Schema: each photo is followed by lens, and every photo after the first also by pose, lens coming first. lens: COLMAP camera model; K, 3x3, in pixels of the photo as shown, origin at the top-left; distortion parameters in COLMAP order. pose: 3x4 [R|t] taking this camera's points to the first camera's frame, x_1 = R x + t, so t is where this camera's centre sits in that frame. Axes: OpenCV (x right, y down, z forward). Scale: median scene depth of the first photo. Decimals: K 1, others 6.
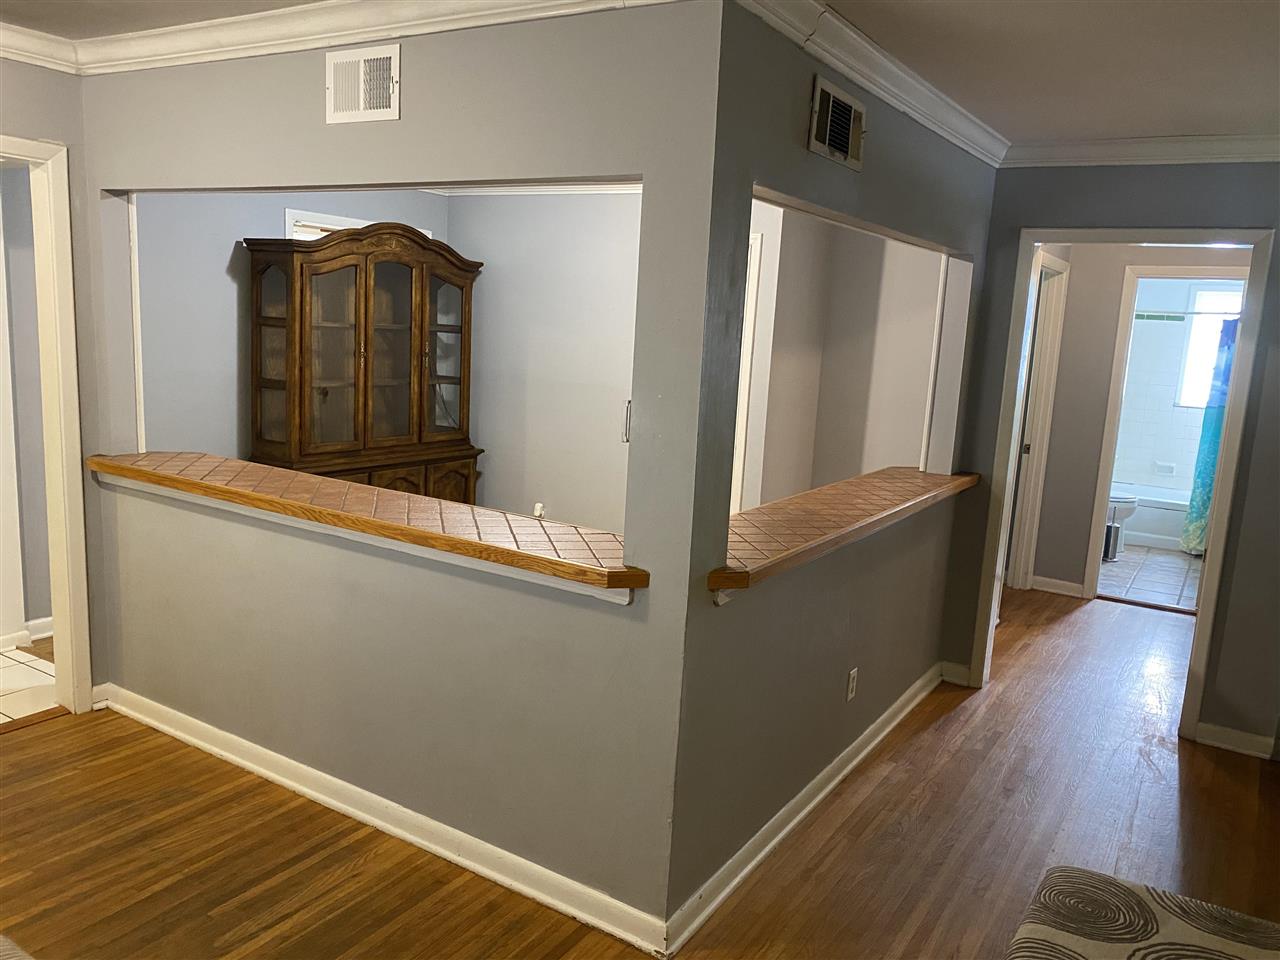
lens RADIAL K [[990.0, 0, 640.0], [0, 990.0, 480.0], [0, 0, 1]] dist [0.051206, -0.066350]
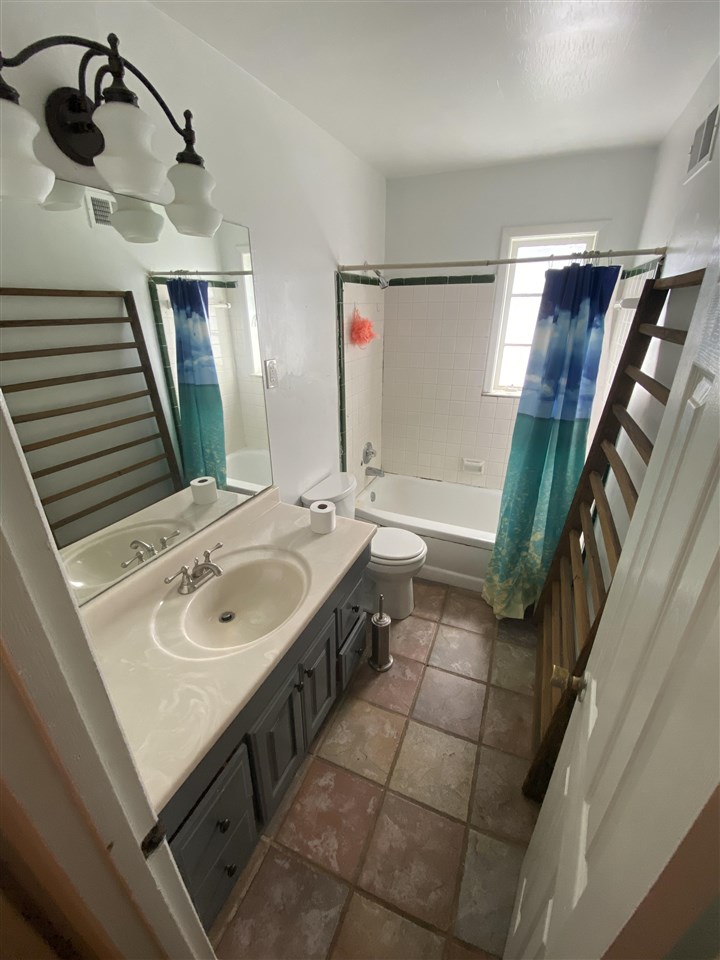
lens RADIAL K [[394.2, 0, 355.6], [0, 394.2, 472.8], [0, 0, 1]] dist [0.002417, -0.000337]
pose [[0.988131, -0.109373, 0.107861, 0.435065], [0.080589, 0.966886, 0.242151, -0.110504], [-0.130775, -0.230585, 0.964224, 0.766244]]
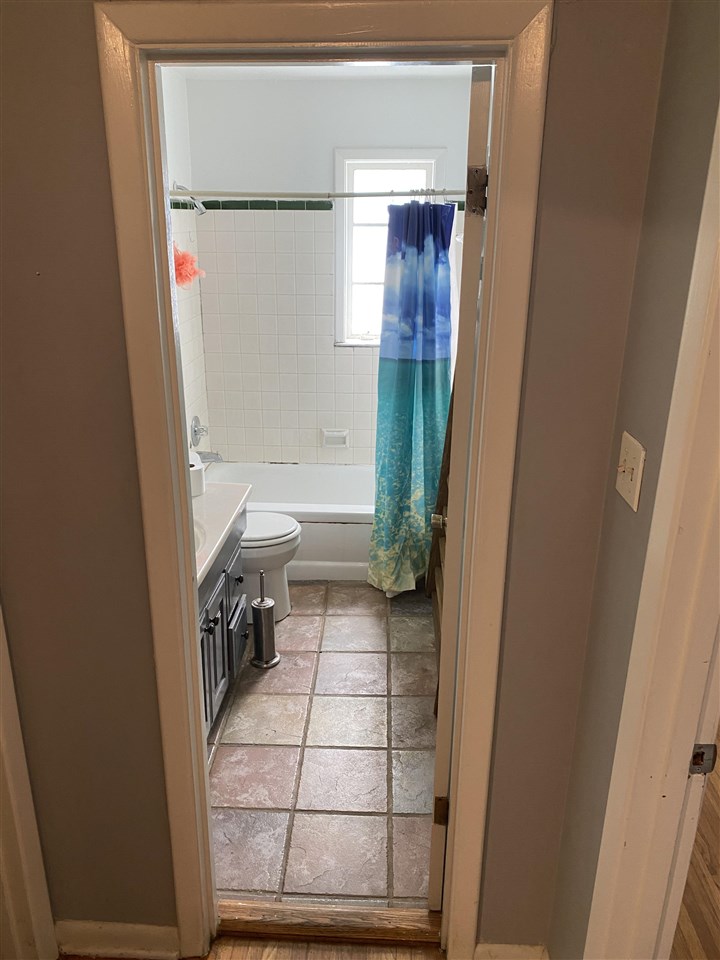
lens RADIAL K [[730.8, 0, 360.0], [0, 730.8, 480.0], [0, 0, 1]] dist [0.099175, -0.174429]
pose [[0.869625, -0.203631, 0.449762, 0.347969], [0.115957, 0.969740, 0.214846, -0.101074], [-0.479902, -0.134683, 0.866923, 0.623456]]
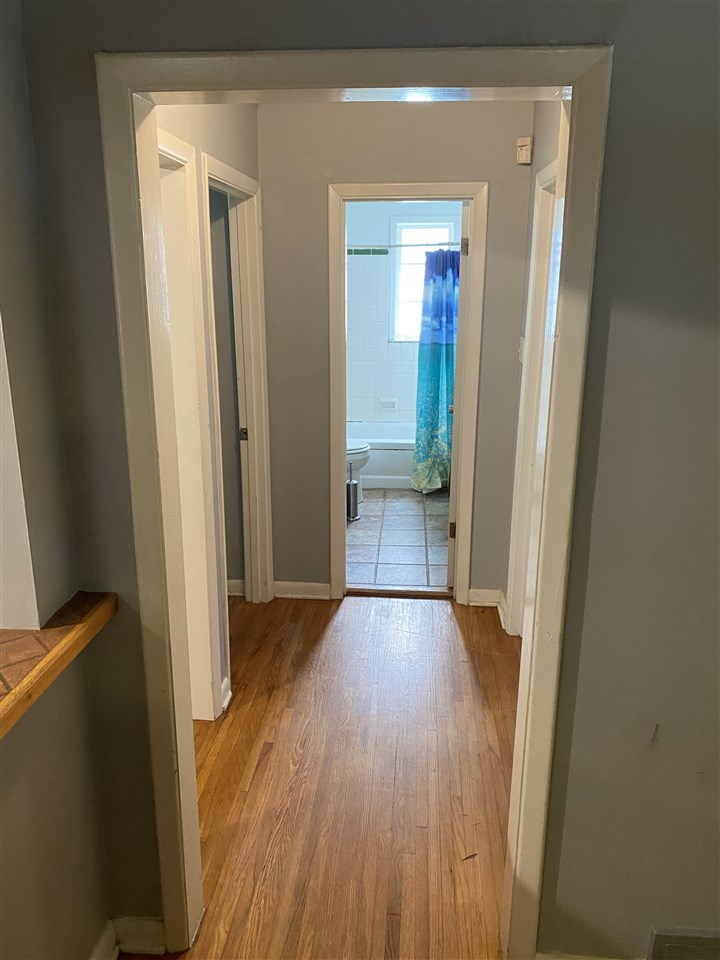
lens RADIAL K [[742.5, 0, 360.0], [0, 742.5, 480.0], [0, 0, 1]] dist [0.051206, -0.066350]
pose [[0.885693, -0.172812, 0.430910, 0.178148], [0.116478, 0.981169, 0.154078, -0.062637], [-0.449422, -0.086275, 0.889144, 0.369616]]
